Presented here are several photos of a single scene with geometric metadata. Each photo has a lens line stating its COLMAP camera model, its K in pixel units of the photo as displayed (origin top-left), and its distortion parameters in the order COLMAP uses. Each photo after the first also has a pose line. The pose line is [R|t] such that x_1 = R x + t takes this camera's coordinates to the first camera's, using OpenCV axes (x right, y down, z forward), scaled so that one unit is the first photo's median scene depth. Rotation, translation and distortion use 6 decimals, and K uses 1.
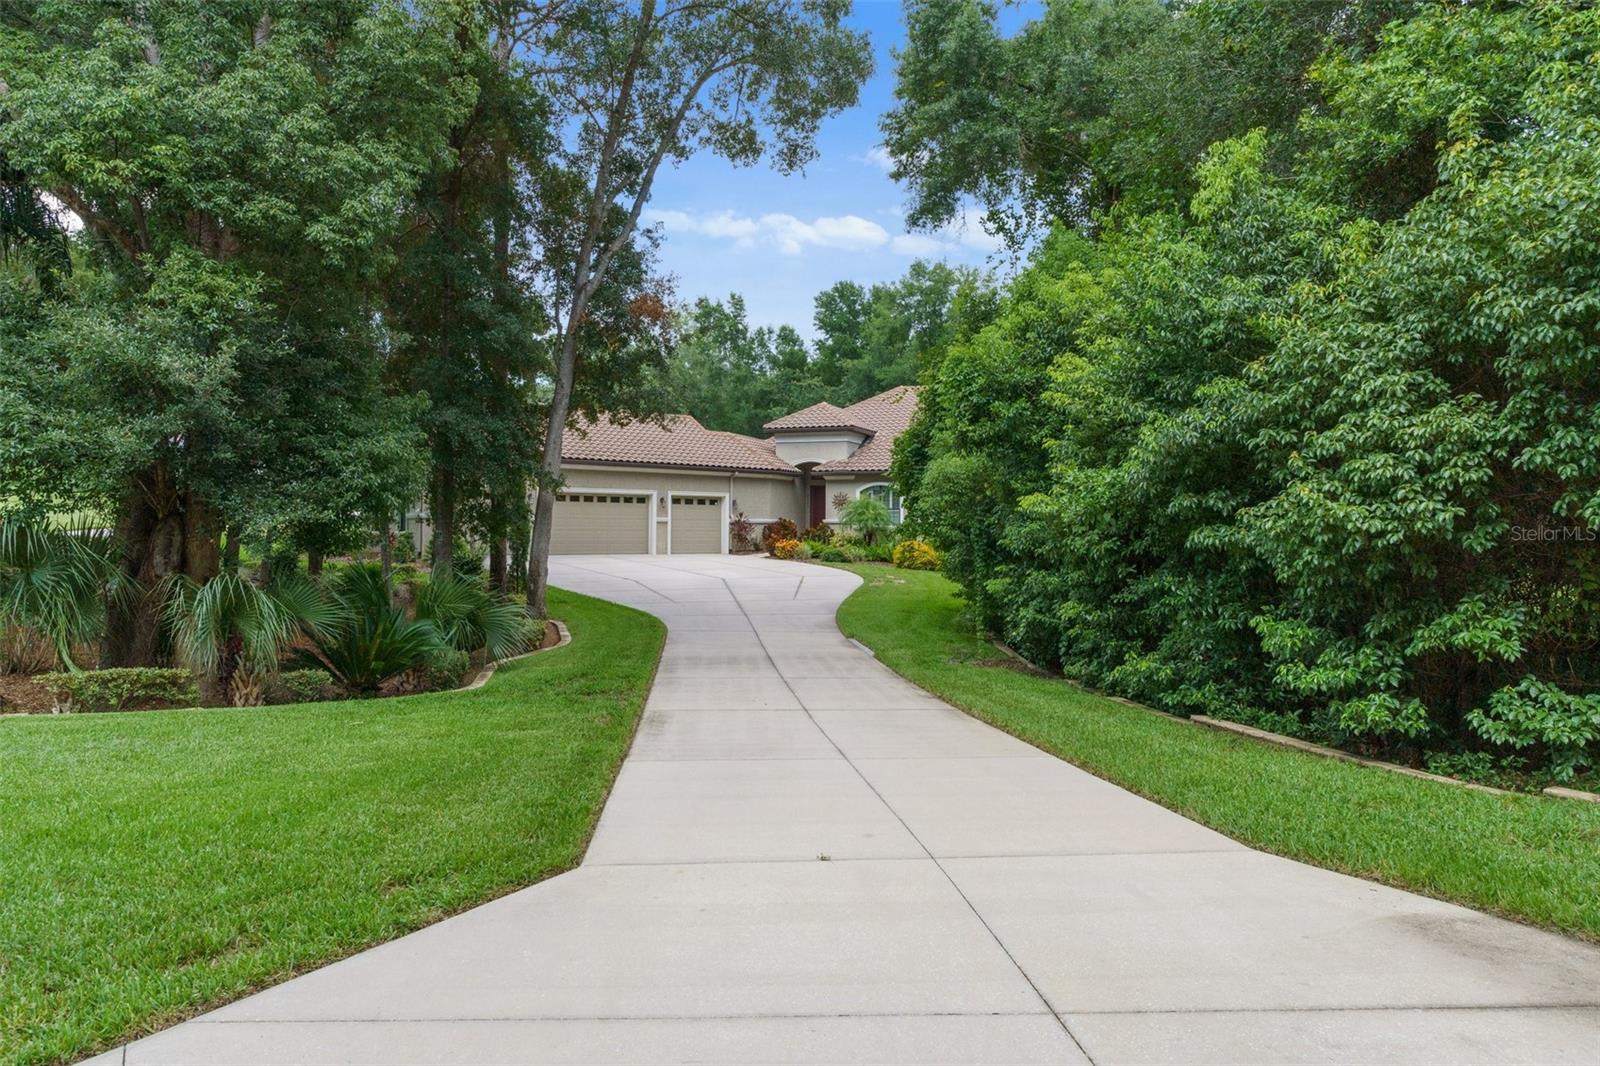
lens RADIAL K [[1049.0, 0, 800.0], [0, 1049.0, 533.0], [0, 0, 1]] dist [-0.000747, -0.000125]
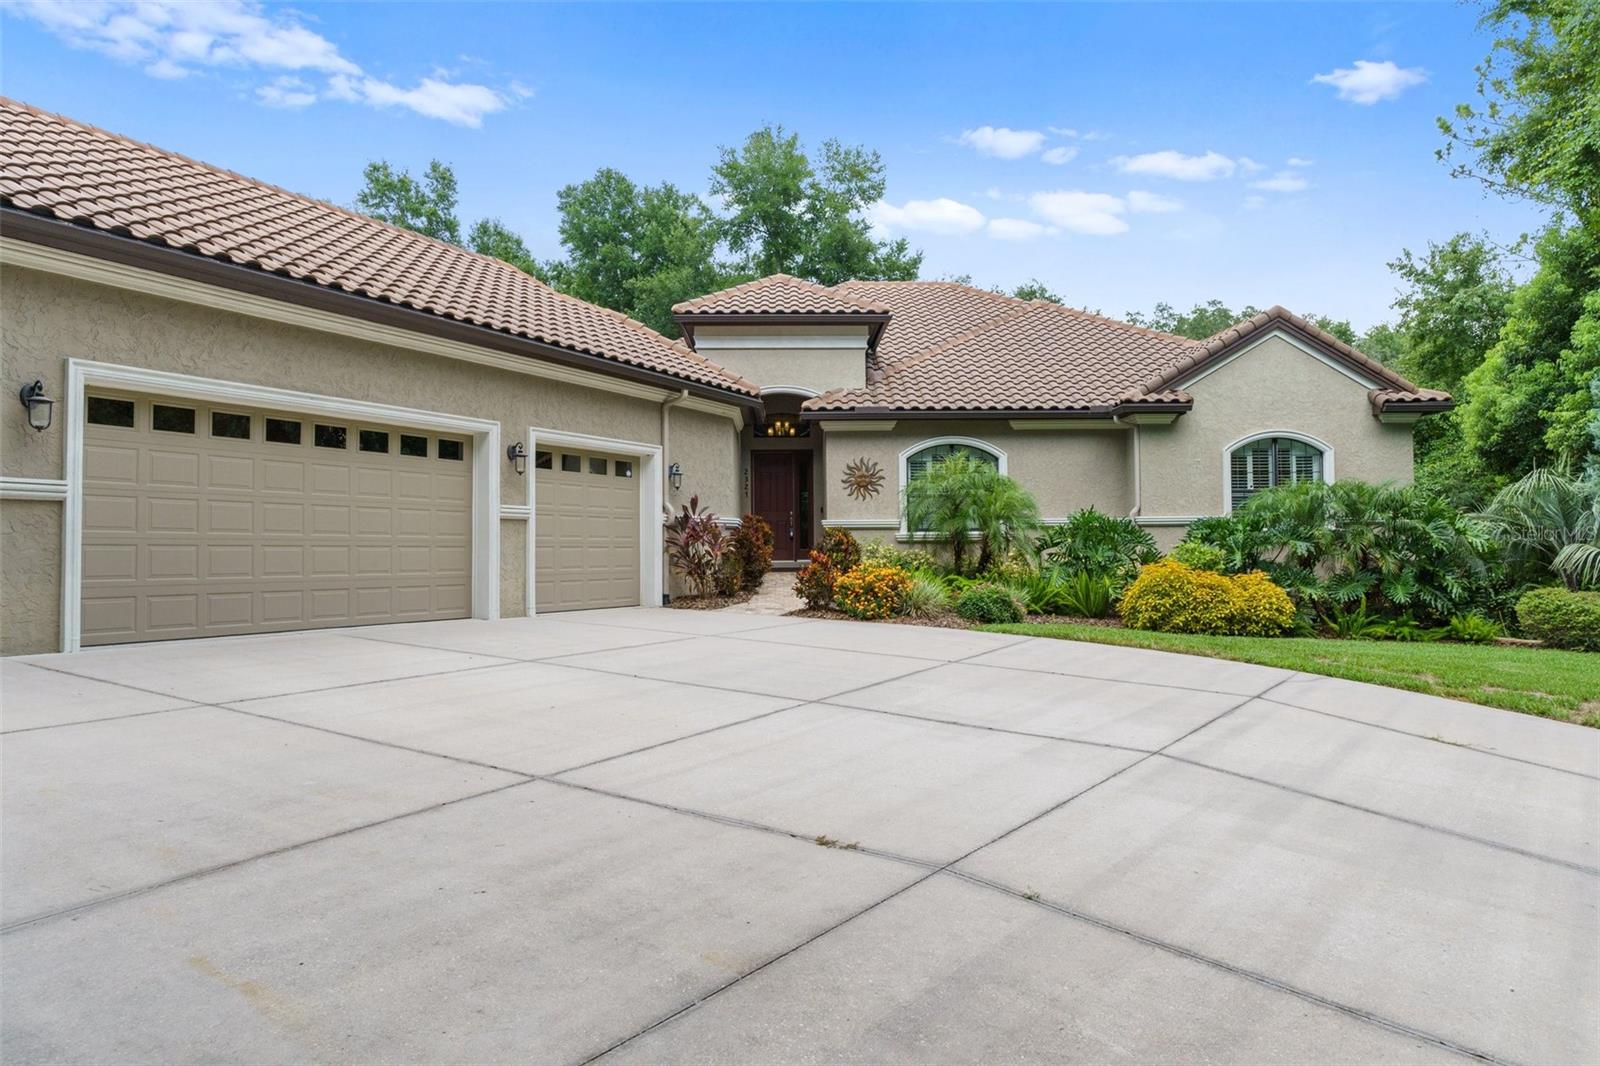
lens RADIAL K [[1049.0, 0, 800.0], [0, 1049.0, 533.0], [0, 0, 1]] dist [-0.000747, -0.000125]
pose [[0.931210, -0.003421, 0.364466, -0.159314], [0.009413, 0.999848, -0.014665, -0.000480], [-0.364361, 0.017087, 0.931101, 0.629303]]
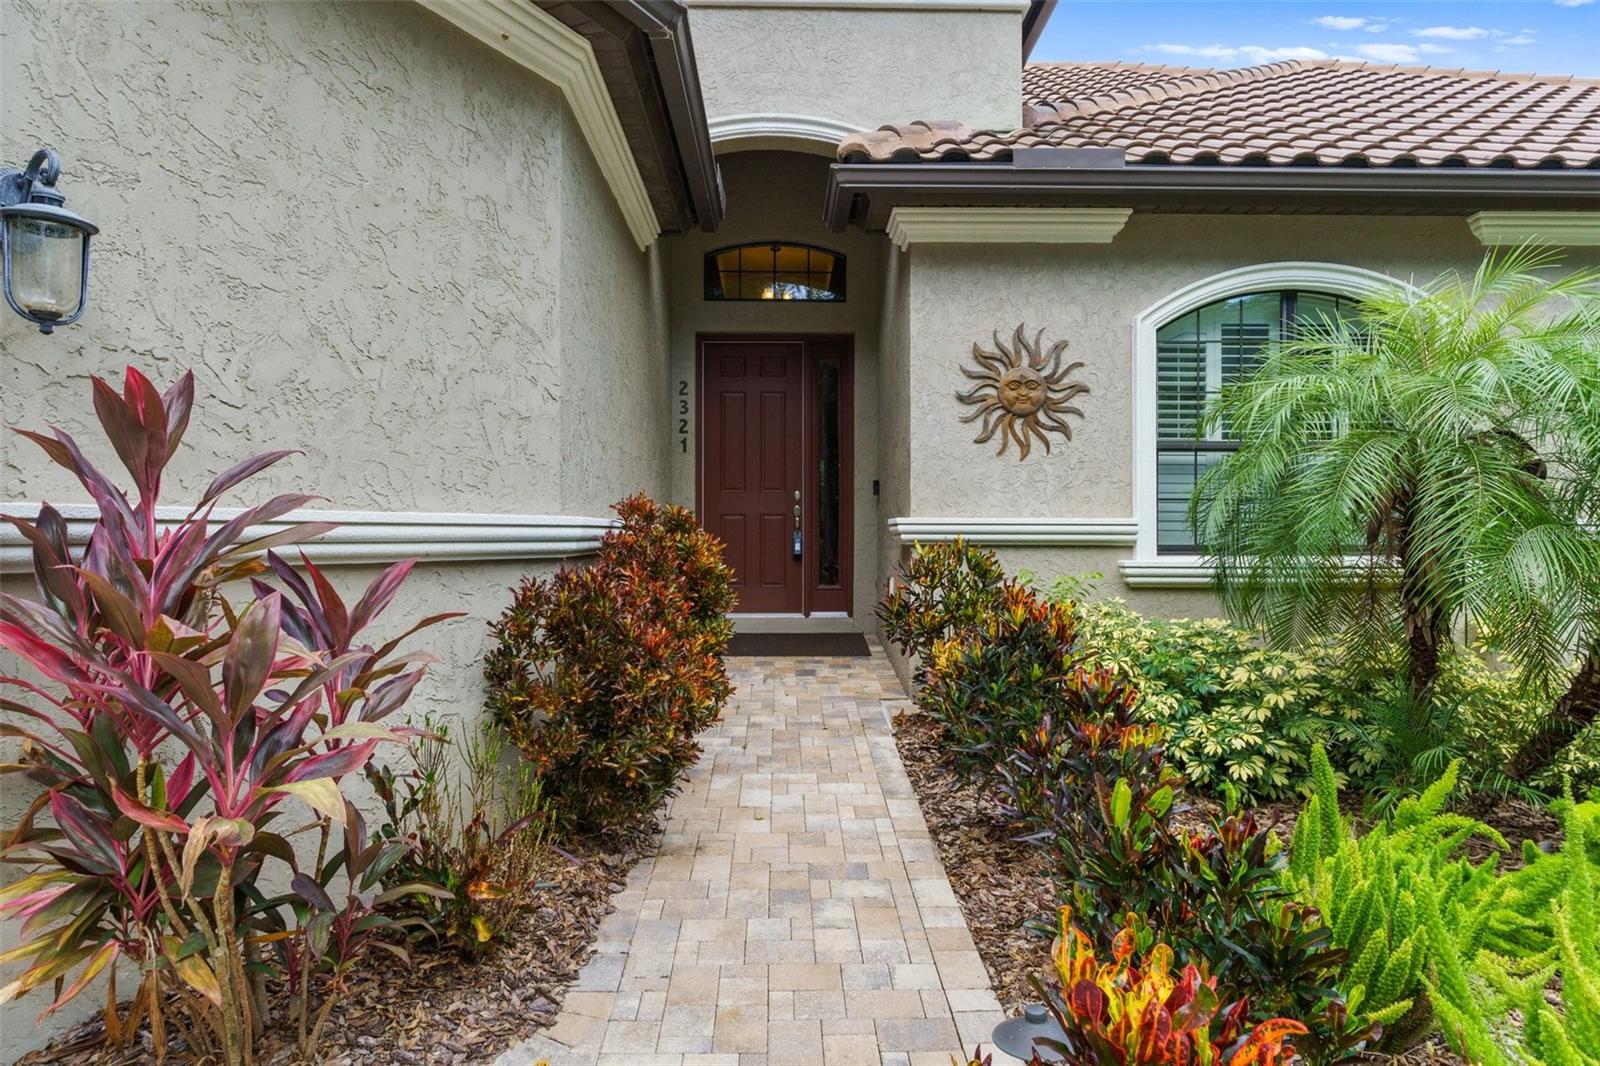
lens RADIAL K [[967.1, 0, 800.0], [0, 967.1, 533.0], [0, 0, 1]] dist [0.000309, 0.000070]
pose [[0.930010, -0.003100, 0.367522, -0.041732], [0.000541, 0.999975, 0.007068, -0.011936], [-0.367535, -0.006374, 0.929988, 0.941697]]
